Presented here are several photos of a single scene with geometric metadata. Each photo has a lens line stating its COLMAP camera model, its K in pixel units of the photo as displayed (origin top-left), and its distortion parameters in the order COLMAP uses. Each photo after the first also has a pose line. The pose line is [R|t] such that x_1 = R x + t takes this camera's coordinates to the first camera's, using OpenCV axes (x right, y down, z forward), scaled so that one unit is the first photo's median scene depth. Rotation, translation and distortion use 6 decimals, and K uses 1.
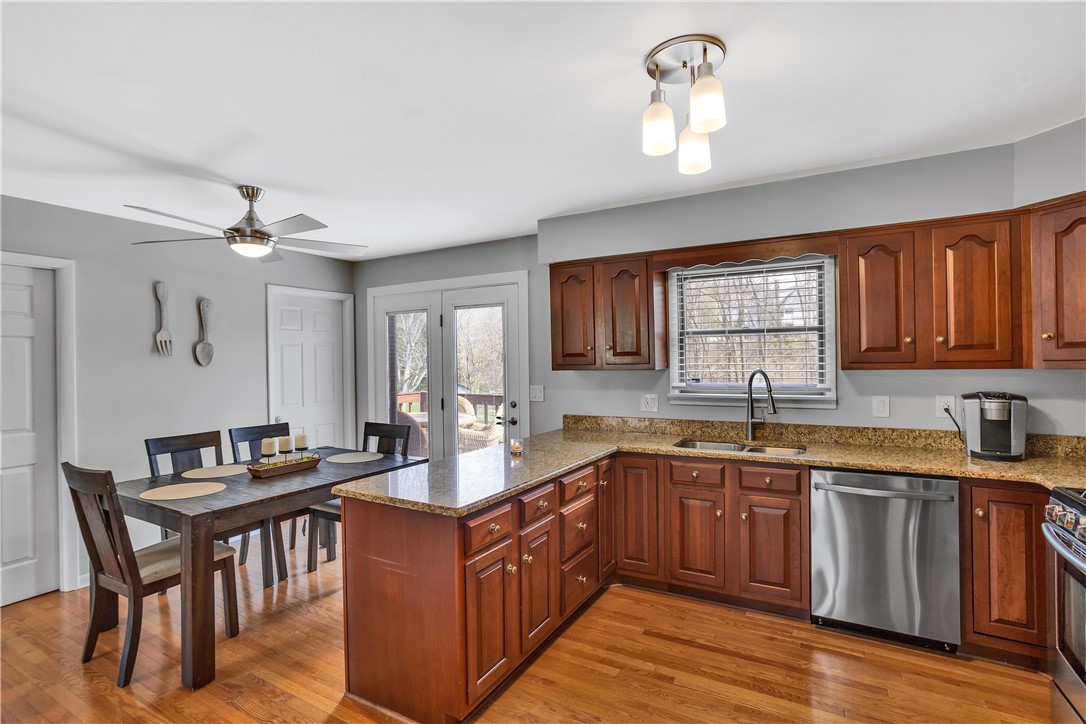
lens RADIAL K [[526.7, 0, 535.8], [0, 526.7, 362.4], [0, 0, 1]] dist [-0.021284, 0.012033]
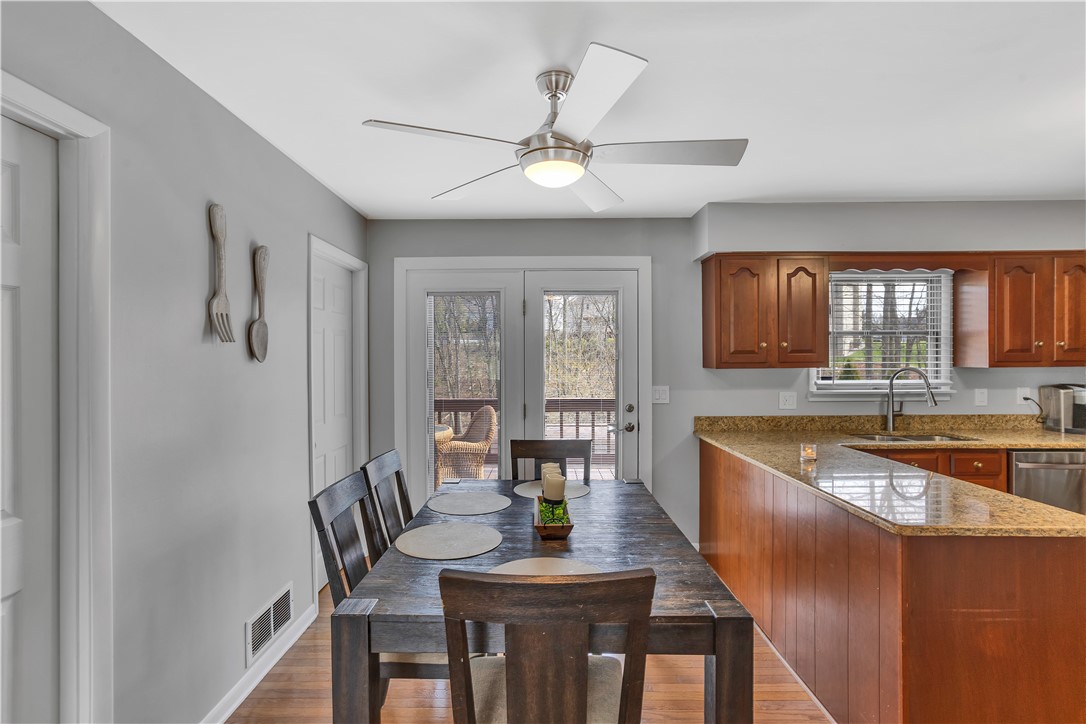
lens RADIAL K [[526.7, 0, 538.3], [0, 526.7, 363.3], [0, 0, 1]] dist [-0.021284, 0.012033]
pose [[0.864489, 0.004428, 0.502633, -0.765302], [-0.004371, 0.999990, -0.001291, 0.008936], [-0.502633, -0.001081, 0.864499, 0.404979]]
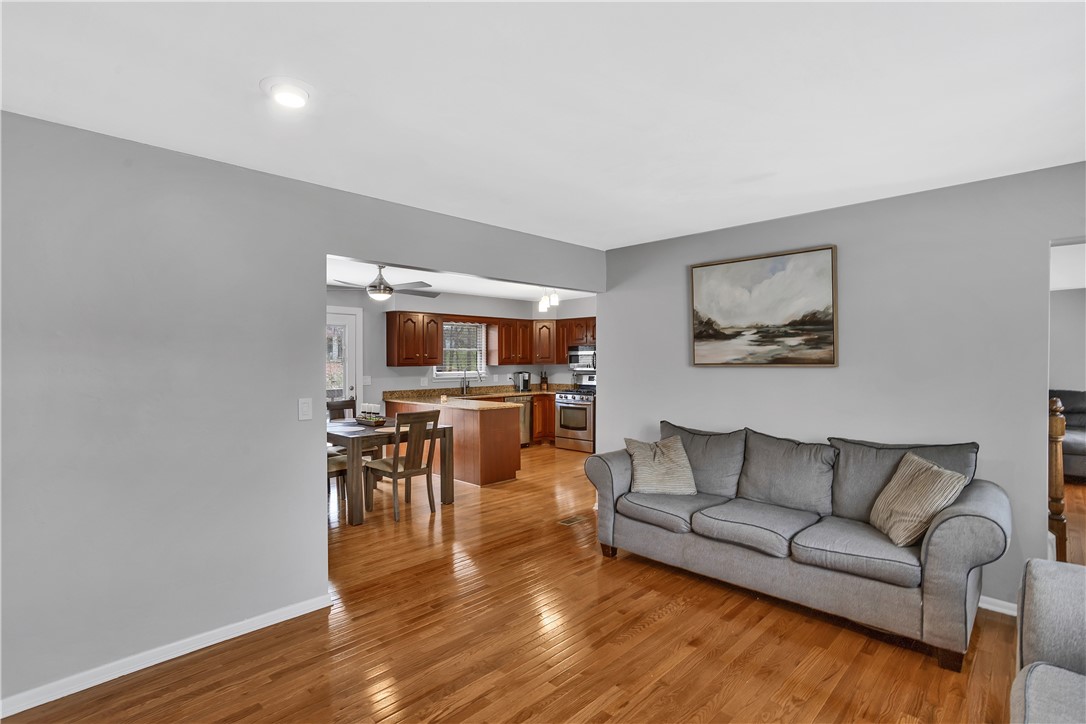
lens RADIAL K [[526.7, 0, 533.1], [0, 526.7, 363.1], [0, 0, 1]] dist [-0.021284, 0.012033]
pose [[0.266085, 0.006074, 0.963930, -1.839309], [0.005030, 0.999958, -0.007689, 0.021659], [-0.963936, 0.006894, 0.266044, 0.025877]]
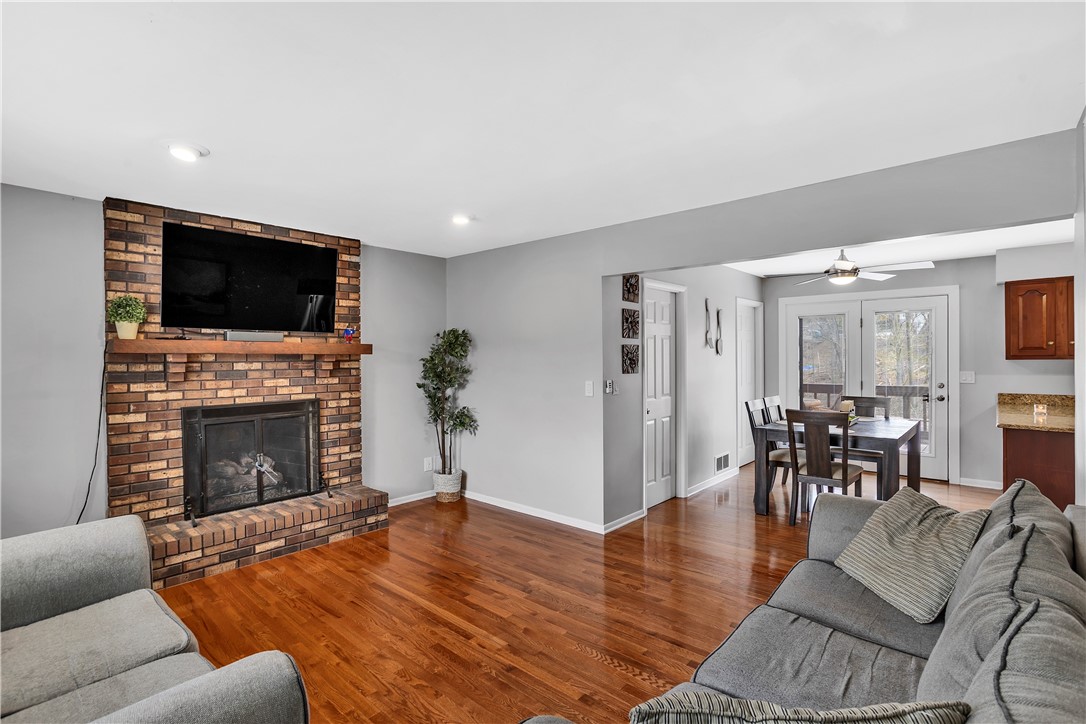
lens RADIAL K [[526.7, 0, 528.7], [0, 526.7, 359.1], [0, 0, 1]] dist [-0.021284, 0.012033]
pose [[0.980495, 0.006011, -0.196452, -1.009873], [-0.005254, 0.999977, 0.004375, 0.015151], [0.196473, -0.003258, 0.980504, -0.625802]]
